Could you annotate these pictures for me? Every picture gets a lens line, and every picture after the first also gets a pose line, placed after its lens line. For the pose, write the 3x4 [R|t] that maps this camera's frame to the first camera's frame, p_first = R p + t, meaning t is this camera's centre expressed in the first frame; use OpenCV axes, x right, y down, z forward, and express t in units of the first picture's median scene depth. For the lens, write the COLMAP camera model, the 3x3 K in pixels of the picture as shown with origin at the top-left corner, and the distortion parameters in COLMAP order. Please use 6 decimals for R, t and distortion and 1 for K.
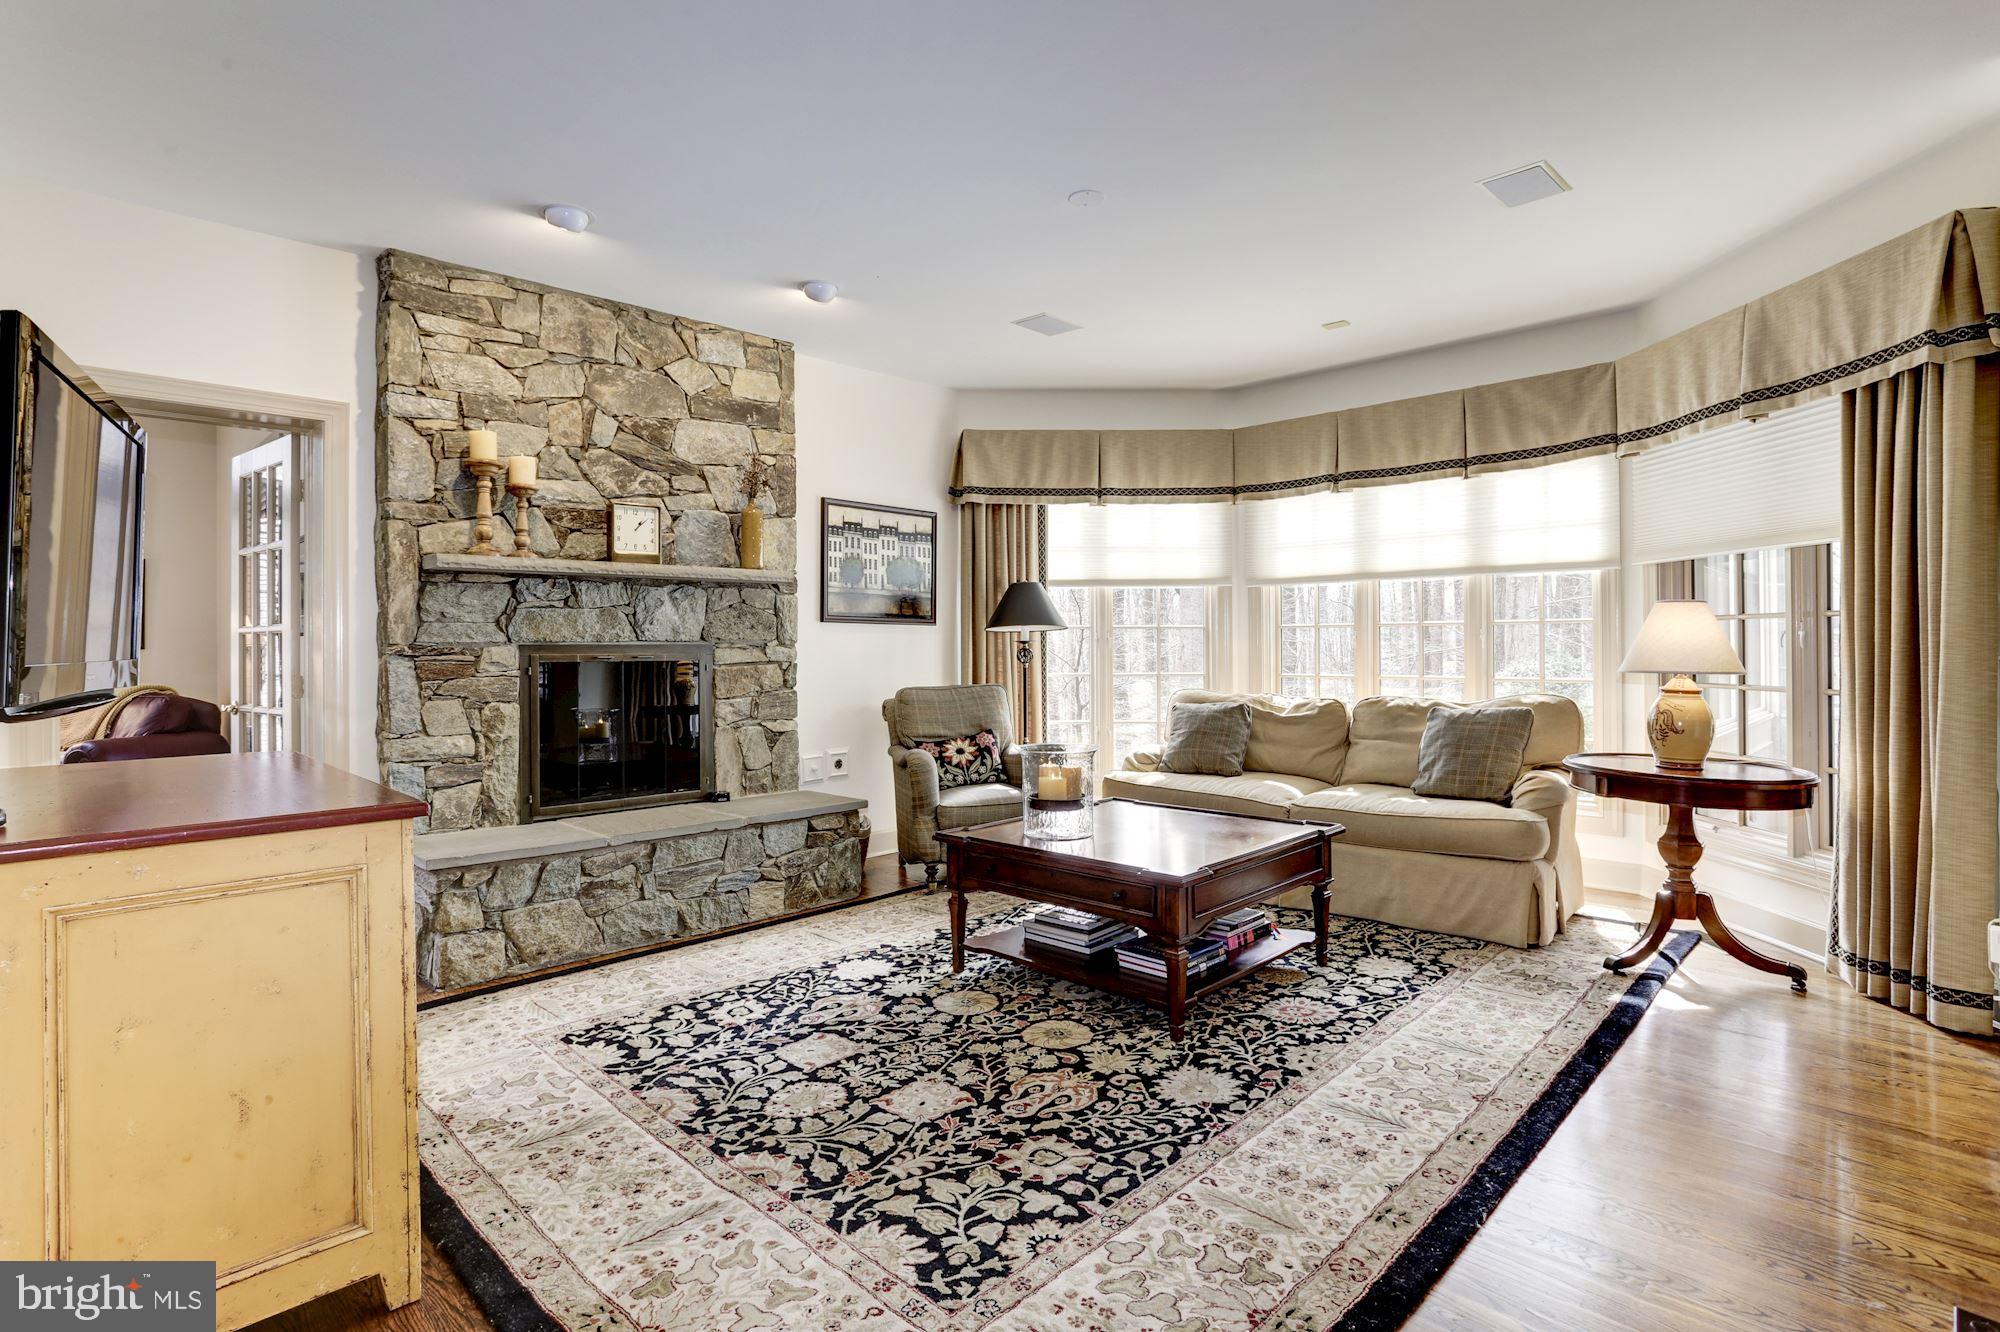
lens RADIAL K [[1006.5, 0, 977.7], [0, 1006.5, 636.2], [0, 0, 1]] dist [-0.061106, 0.032286]
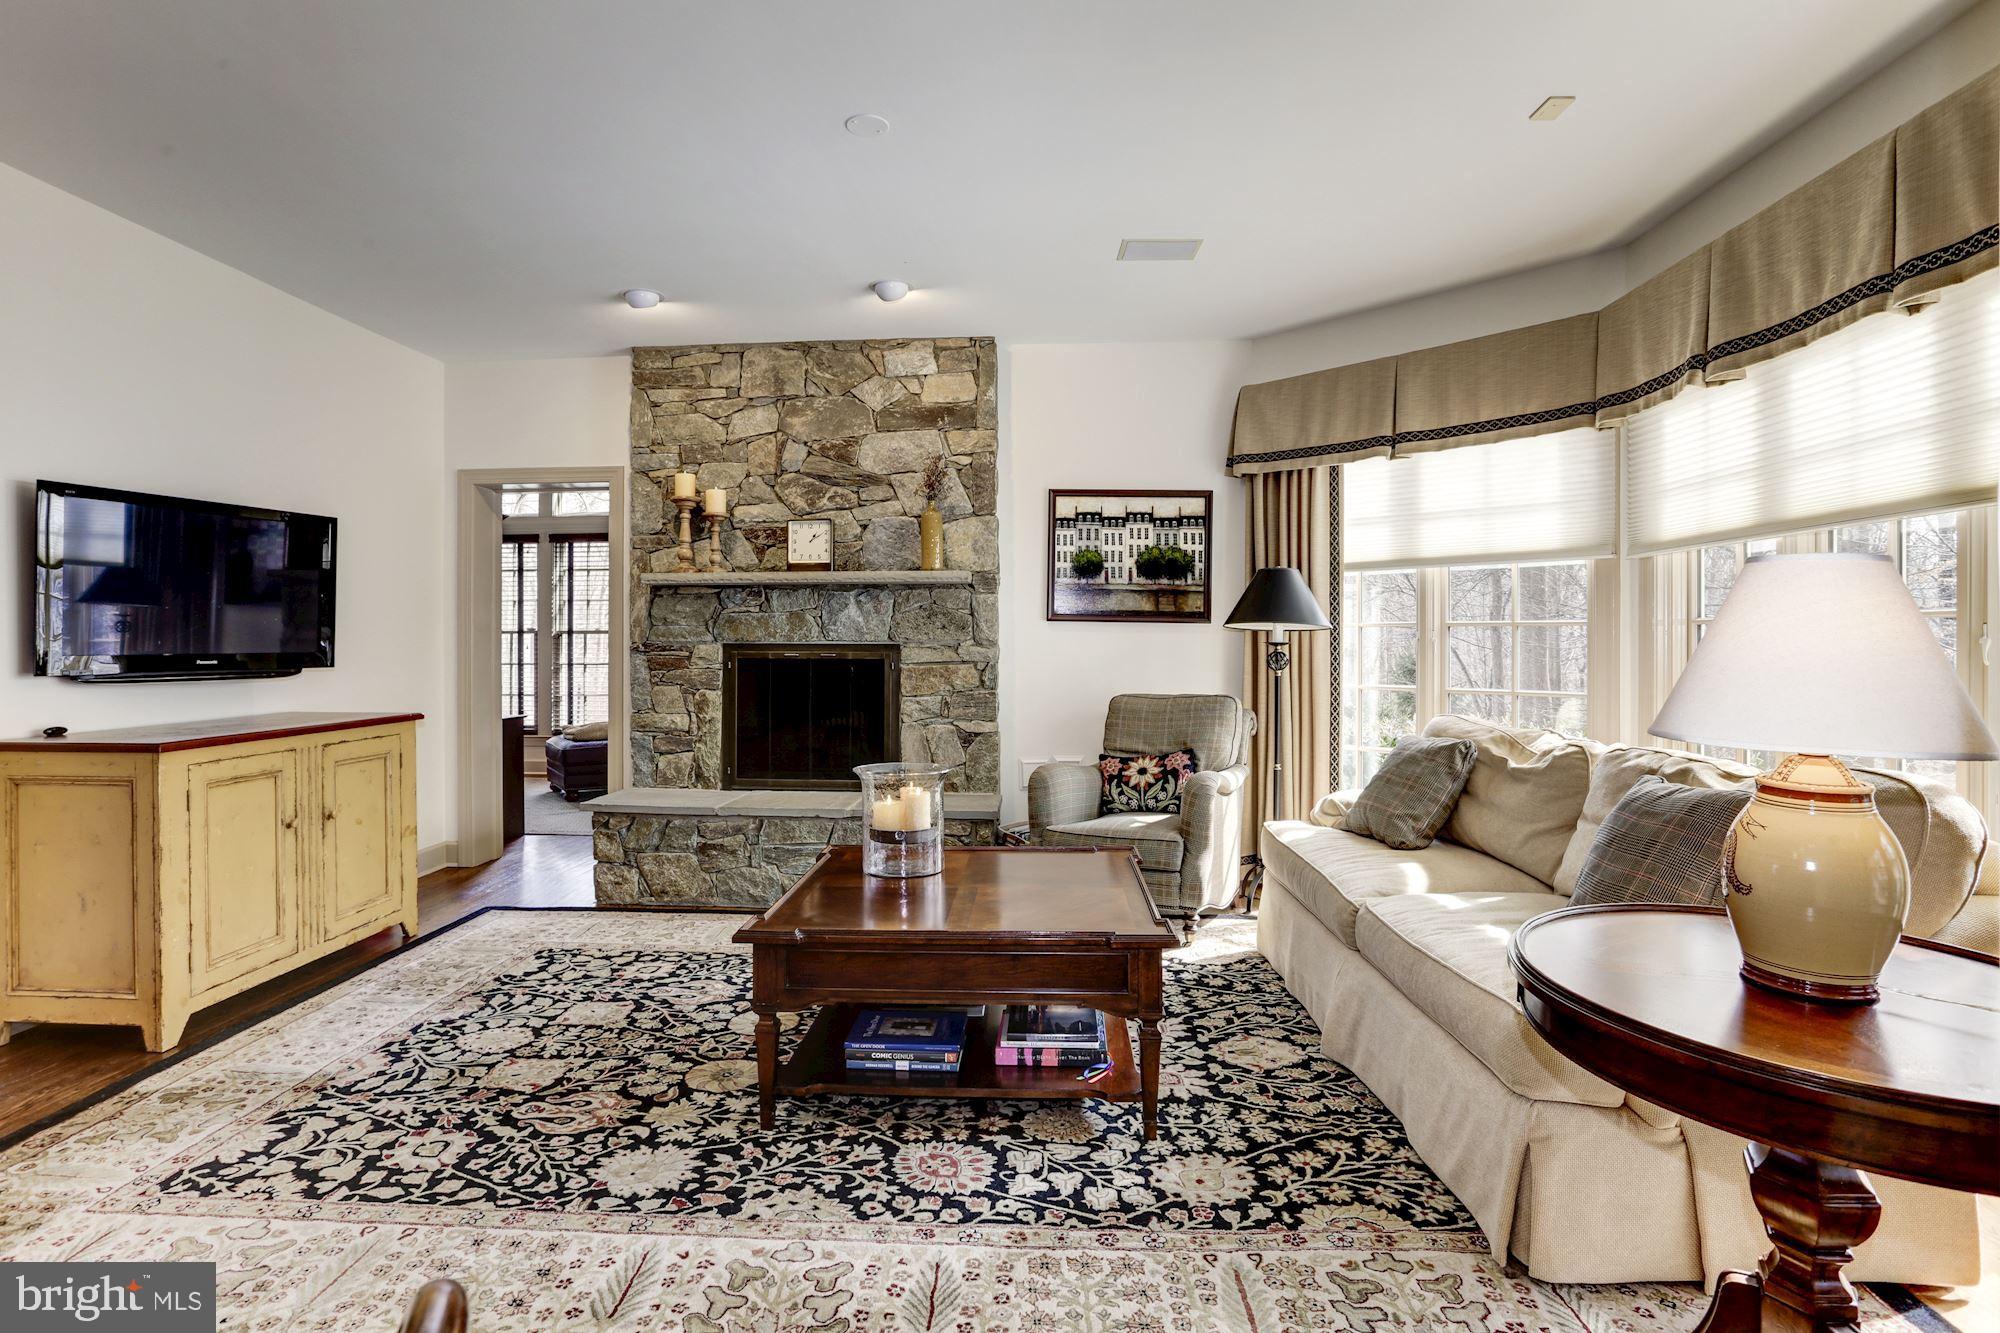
lens RADIAL K [[1006.5, 0, 977.7], [0, 1006.5, 636.7], [0, 0, 1]] dist [-0.061106, 0.032286]
pose [[0.657543, 0.003088, -0.753411, 0.693240], [0.001149, 0.999986, 0.005101, -0.005558], [0.753416, -0.004220, 0.657530, 0.436597]]
